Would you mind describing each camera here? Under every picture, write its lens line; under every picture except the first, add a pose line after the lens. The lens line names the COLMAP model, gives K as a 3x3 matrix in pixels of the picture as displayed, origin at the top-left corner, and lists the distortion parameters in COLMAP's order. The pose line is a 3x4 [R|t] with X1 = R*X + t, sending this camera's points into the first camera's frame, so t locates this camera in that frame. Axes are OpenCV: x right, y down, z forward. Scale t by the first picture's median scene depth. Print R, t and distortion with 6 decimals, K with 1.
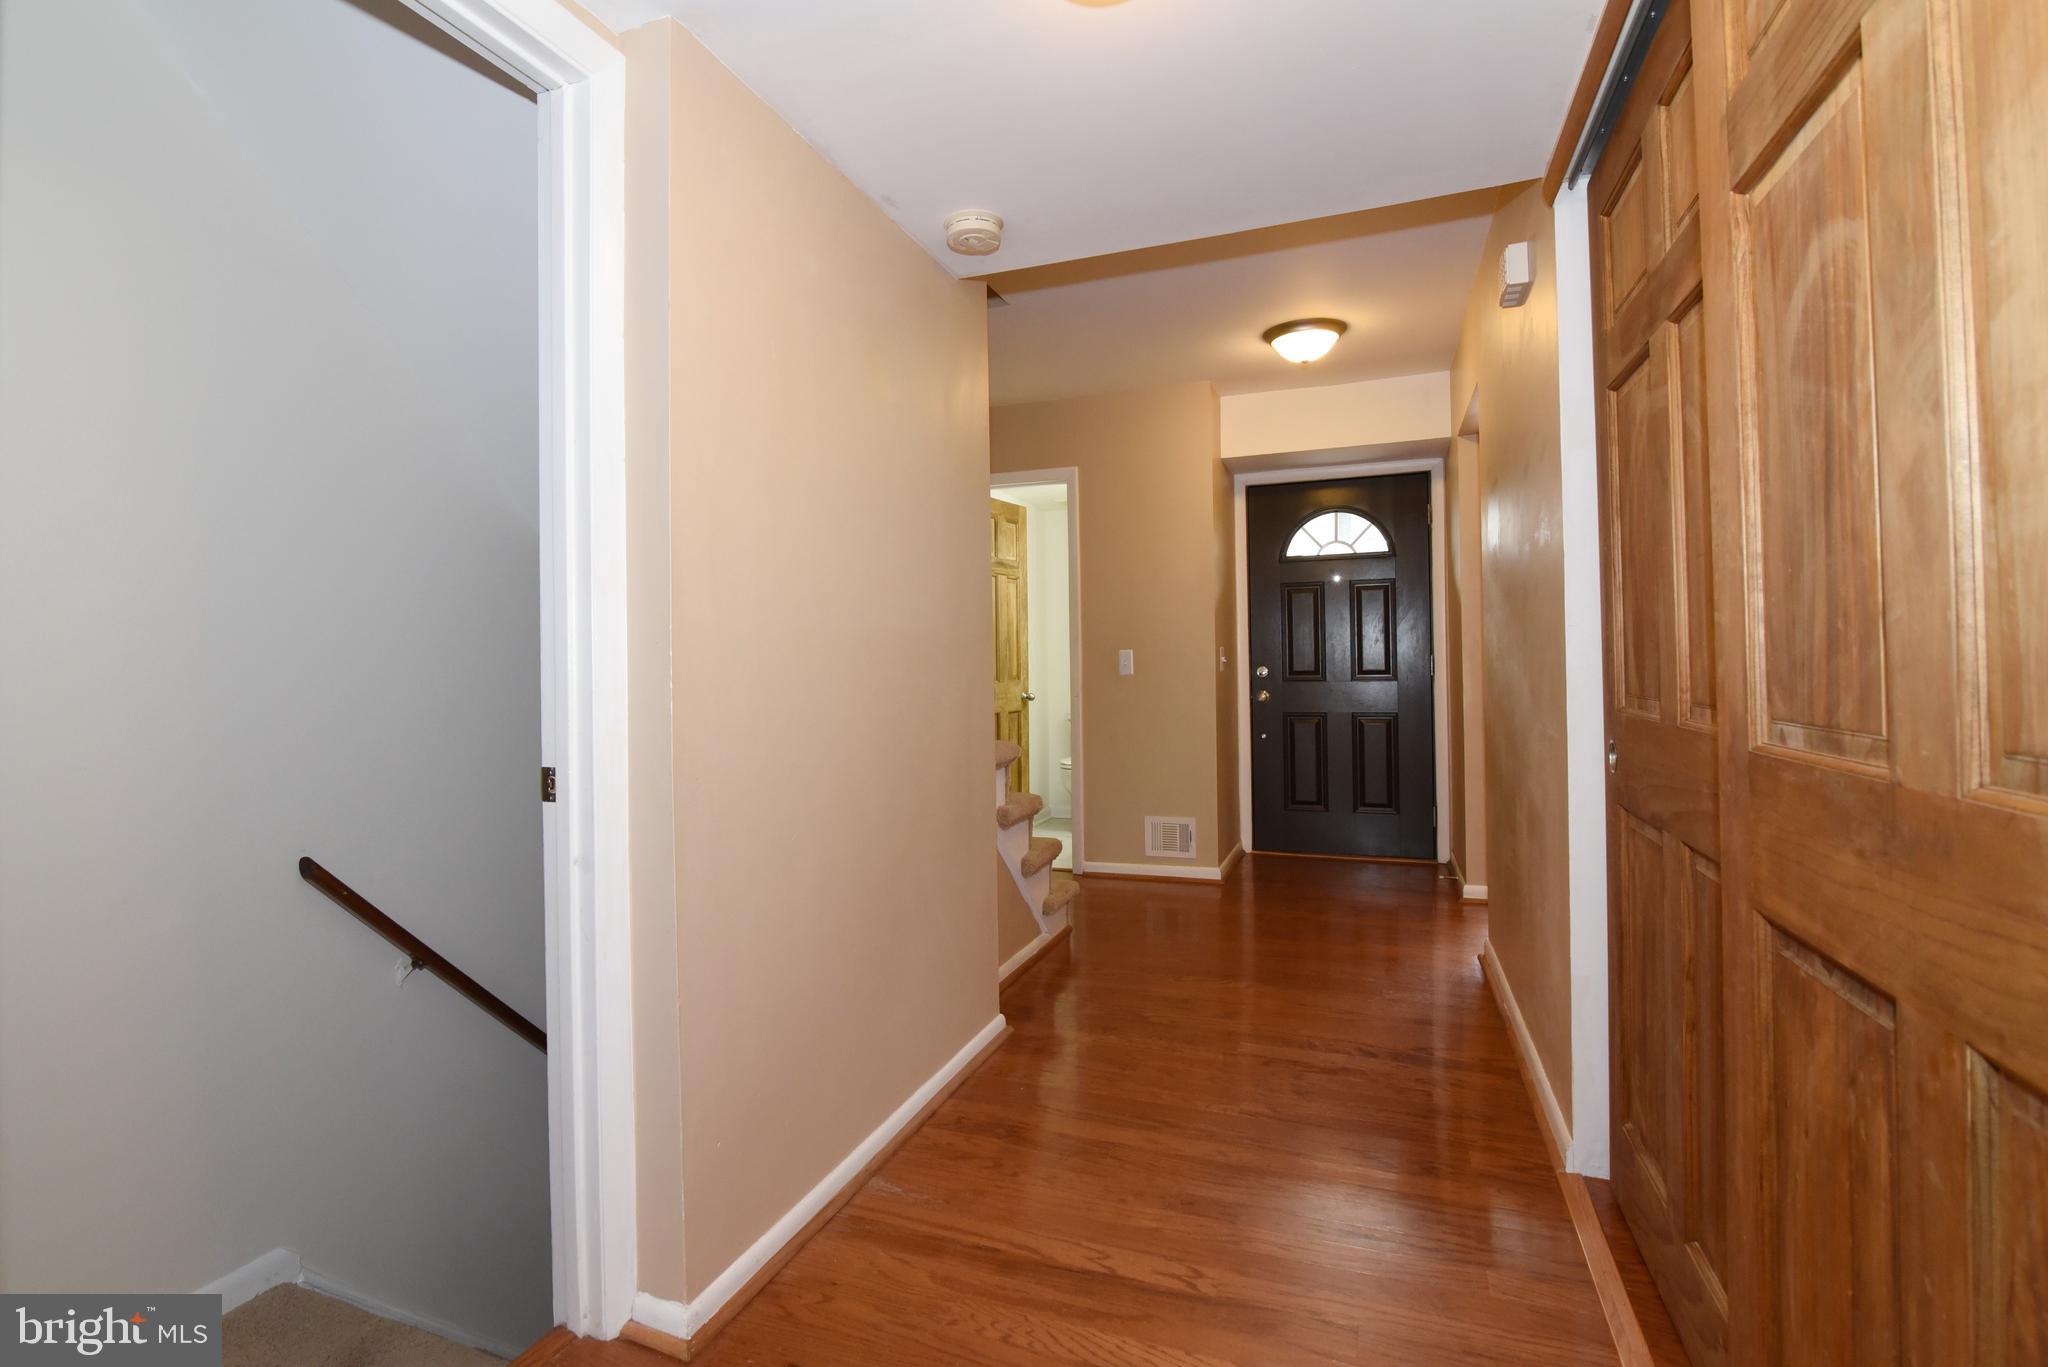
lens RADIAL K [[986.7, 0, 963.3], [0, 986.7, 656.6], [0, 0, 1]] dist [-0.004034, -0.000271]
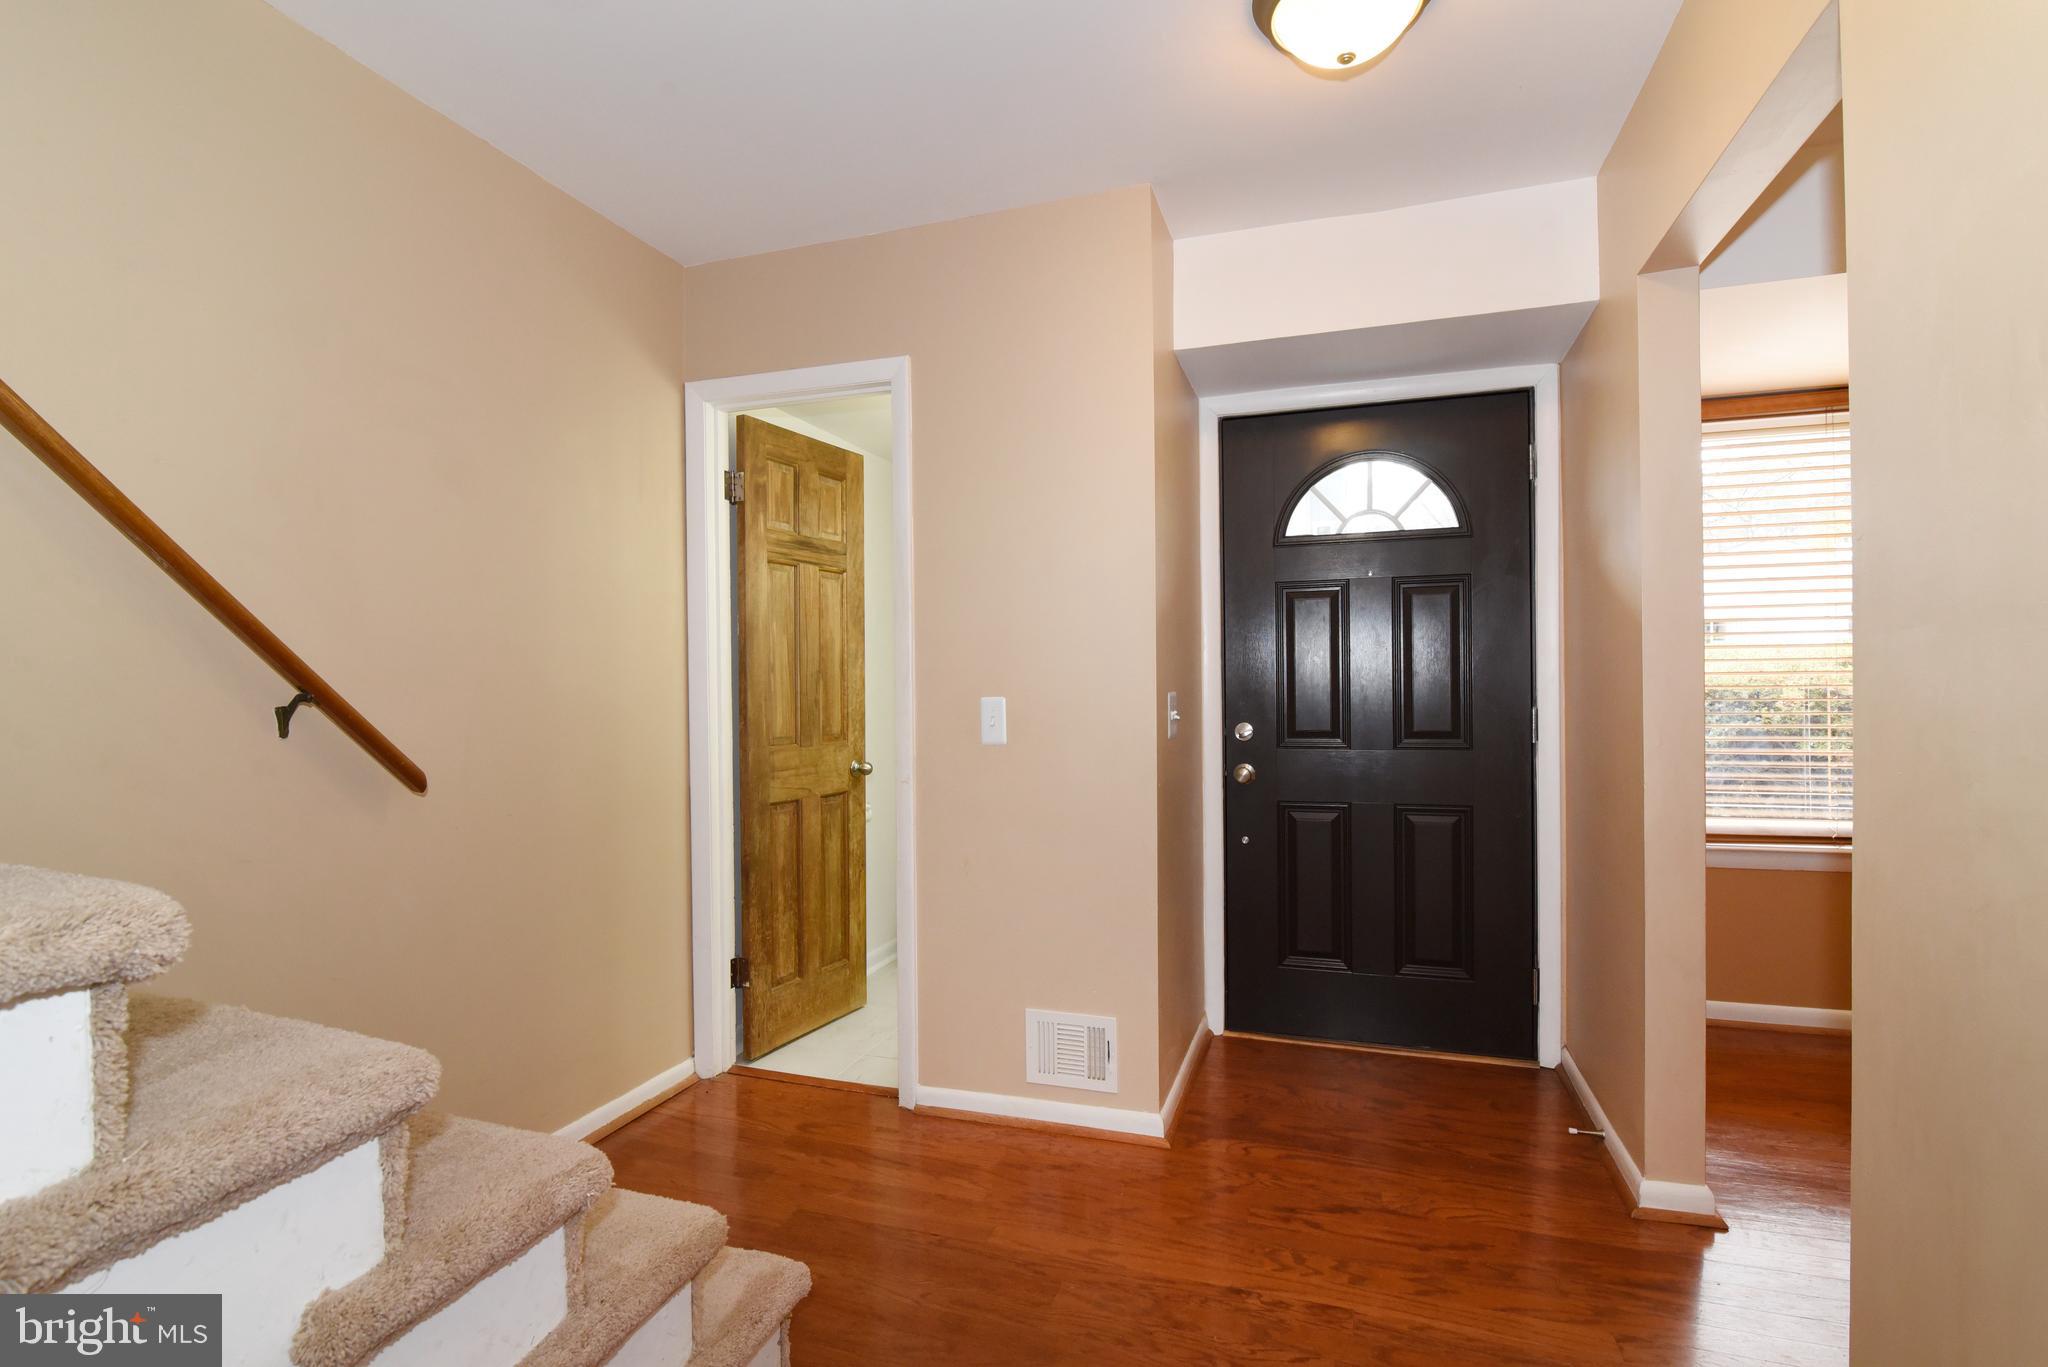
lens RADIAL K [[940.1, 0, 1024.0], [0, 940.1, 683.5], [0, 0, 1]] dist [-0.008241, -0.000787]
pose [[0.997929, 0.005763, 0.064061, 0.139757], [-0.005978, 0.999977, 0.003159, -0.014949], [-0.064042, -0.003536, 0.997941, 0.460684]]
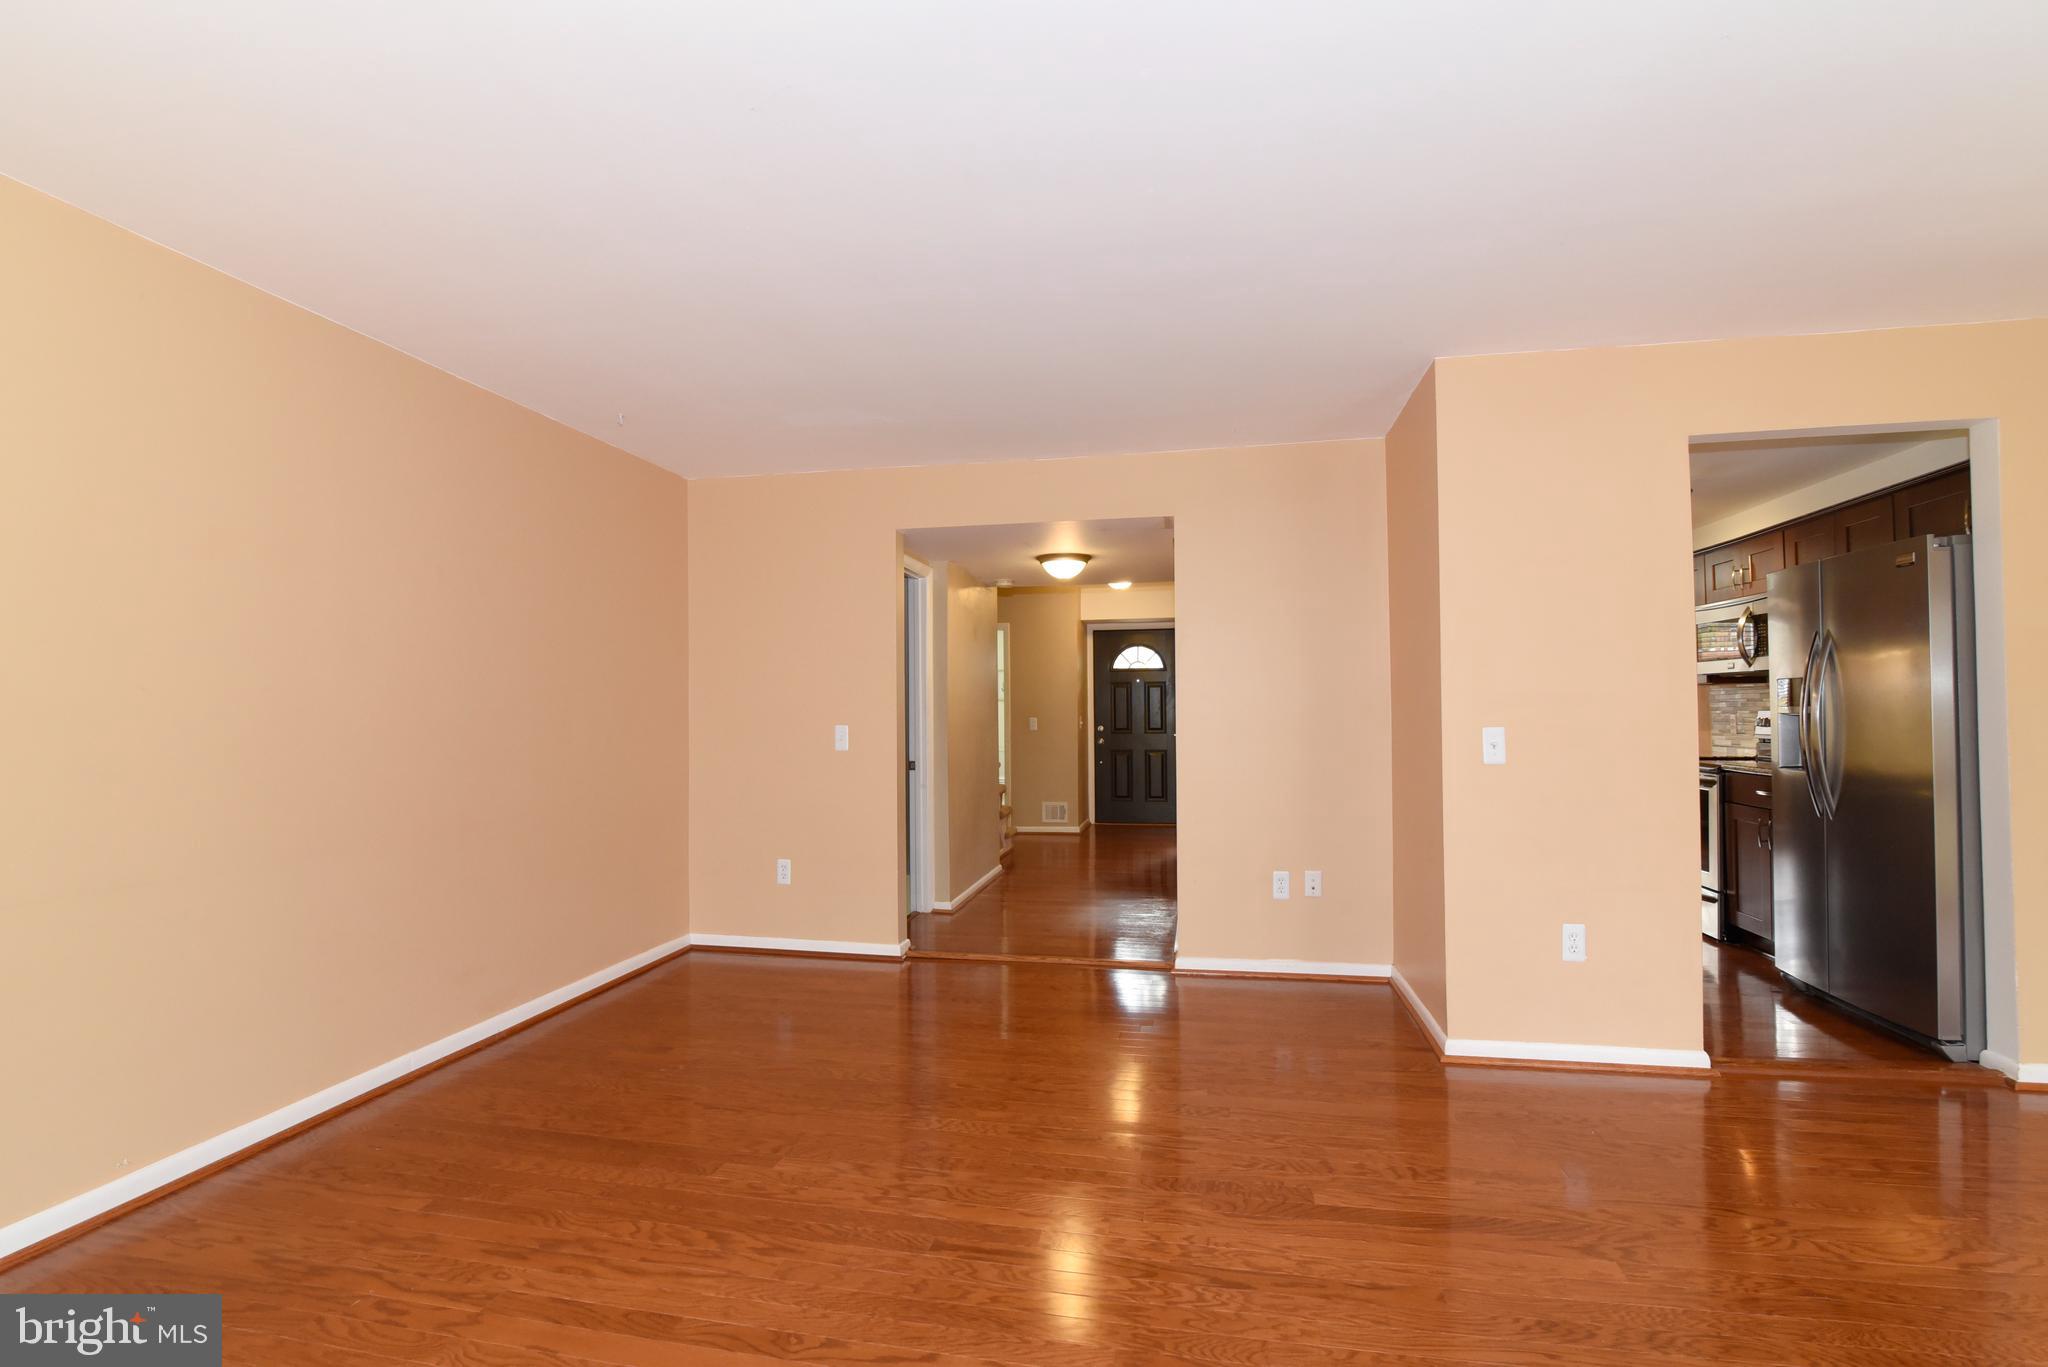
lens RADIAL K [[940.1, 0, 1024.0], [0, 940.1, 683.5], [0, 0, 1]] dist [-0.008241, -0.000787]
pose [[0.978651, 0.014681, 0.205006, -0.223688], [-0.010903, 0.999750, -0.019544, -0.035692], [-0.205241, 0.016892, 0.978566, -0.777707]]
